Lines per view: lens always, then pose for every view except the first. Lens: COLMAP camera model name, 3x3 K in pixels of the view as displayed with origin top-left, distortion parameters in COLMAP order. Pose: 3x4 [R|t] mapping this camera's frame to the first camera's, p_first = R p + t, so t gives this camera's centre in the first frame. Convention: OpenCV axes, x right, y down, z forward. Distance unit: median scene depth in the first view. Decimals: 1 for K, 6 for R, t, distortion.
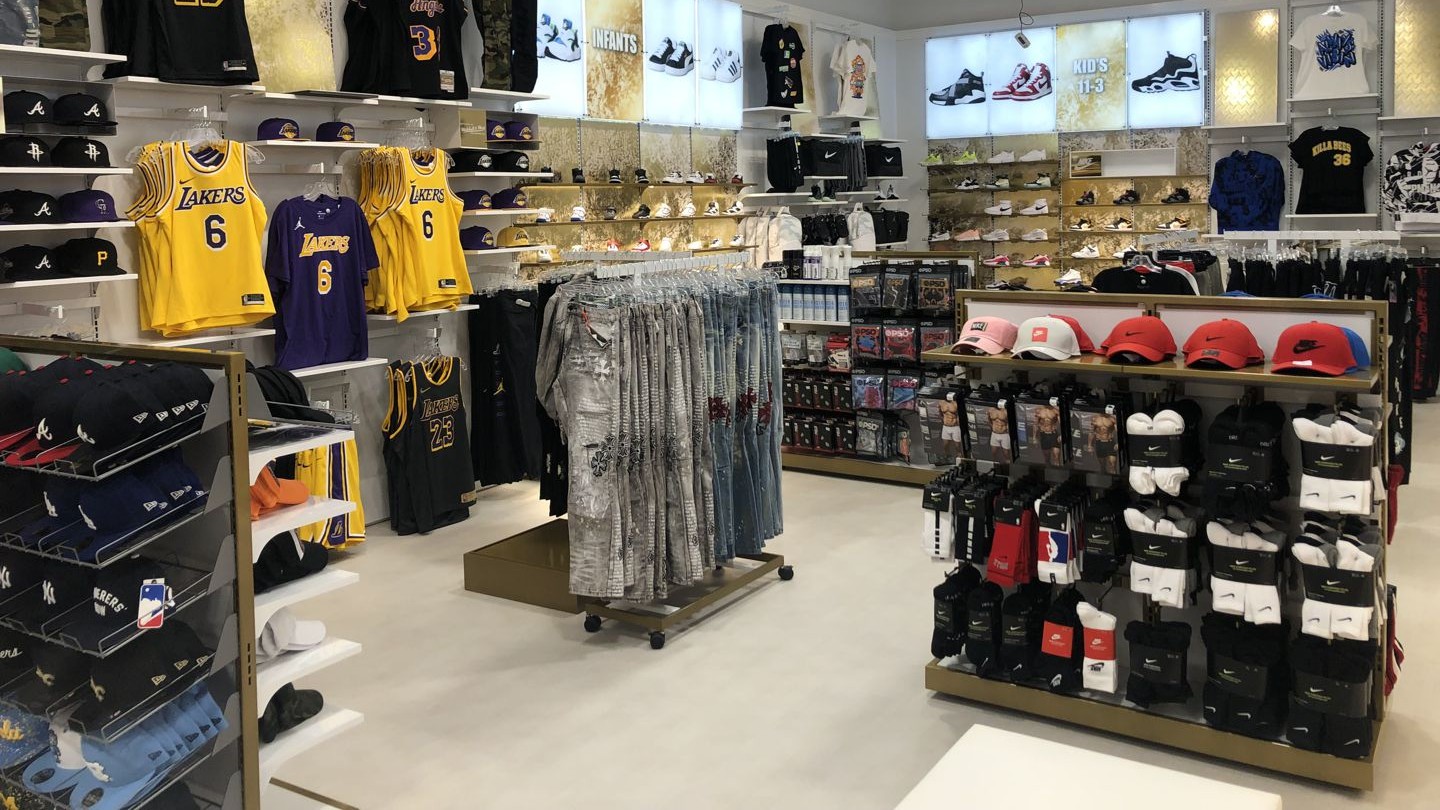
lens RADIAL K [[1170.8, 0, 670.3], [0, 1170.8, 269.7], [0, 0, 1]] dist [0.019159, -0.015927]
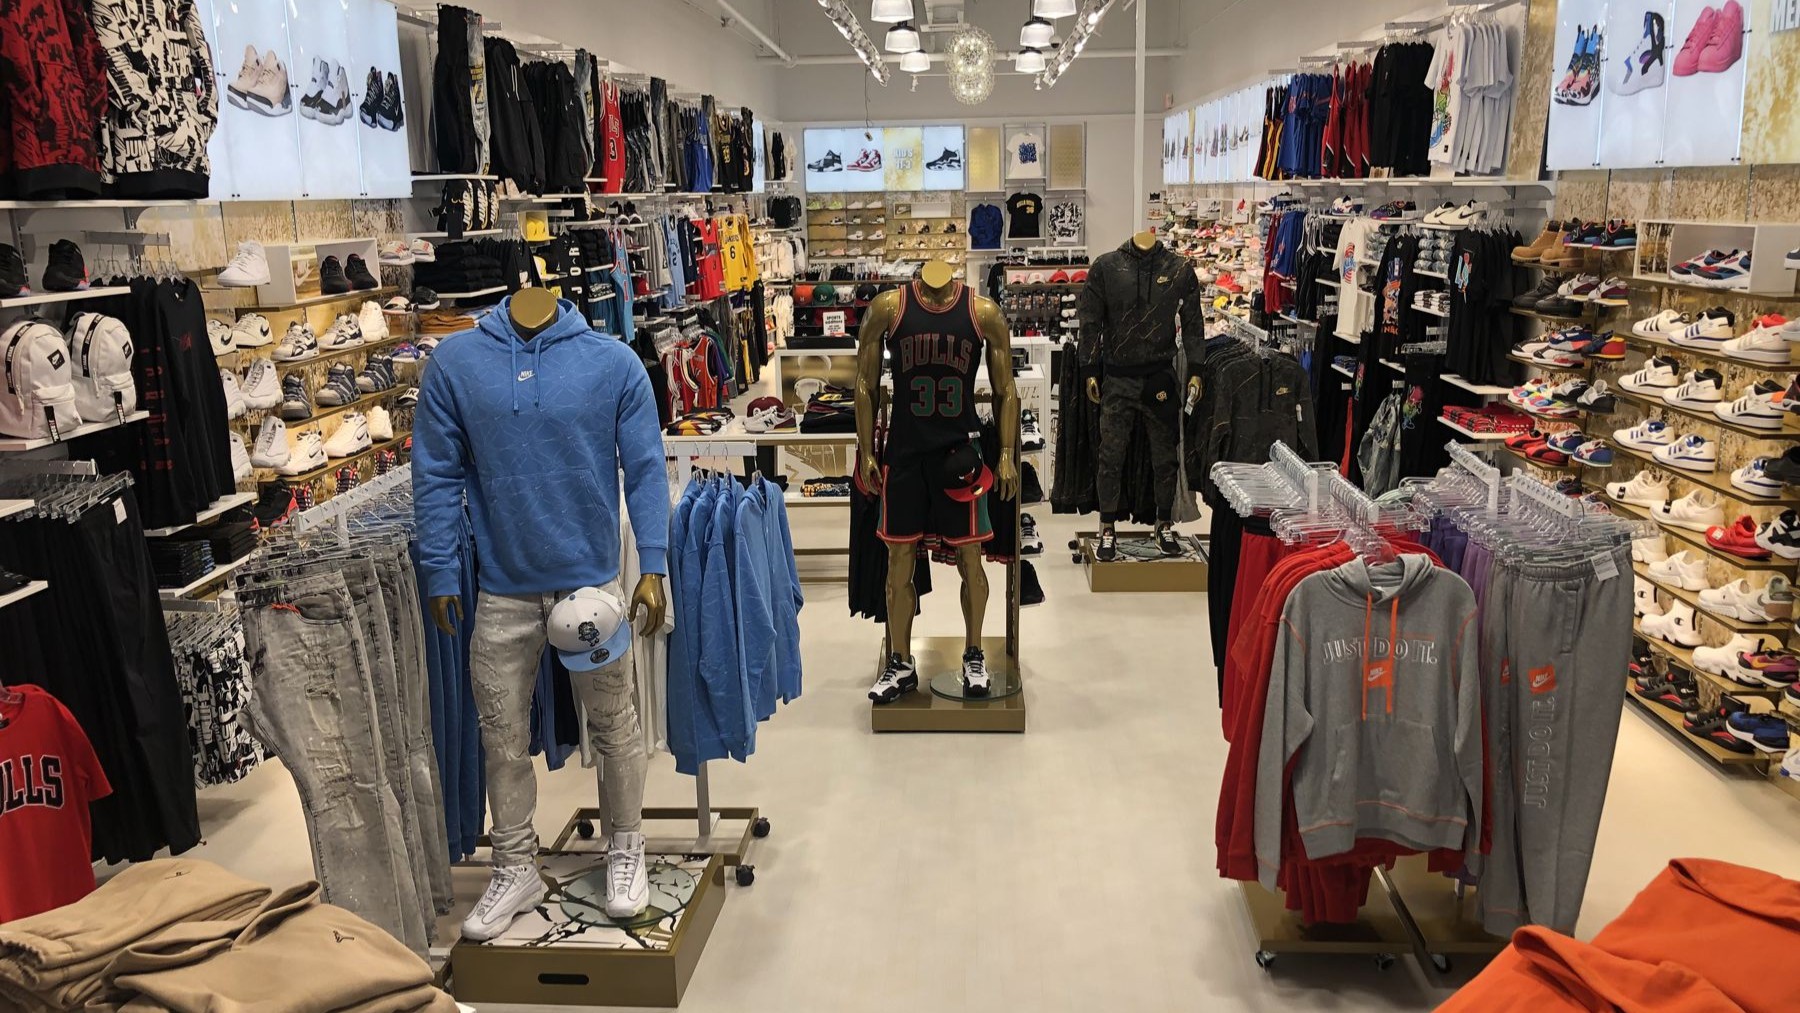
lens RADIAL K [[1463.4, 0, 900.0], [0, 1463.4, 511.4], [0, 0, 1]] dist [0.019159, -0.015927]
pose [[0.852614, -0.105259, 0.511831, -0.839477], [0.032286, 0.988242, 0.149451, 0.028491], [-0.521544, -0.110899, 0.845987, -0.923592]]
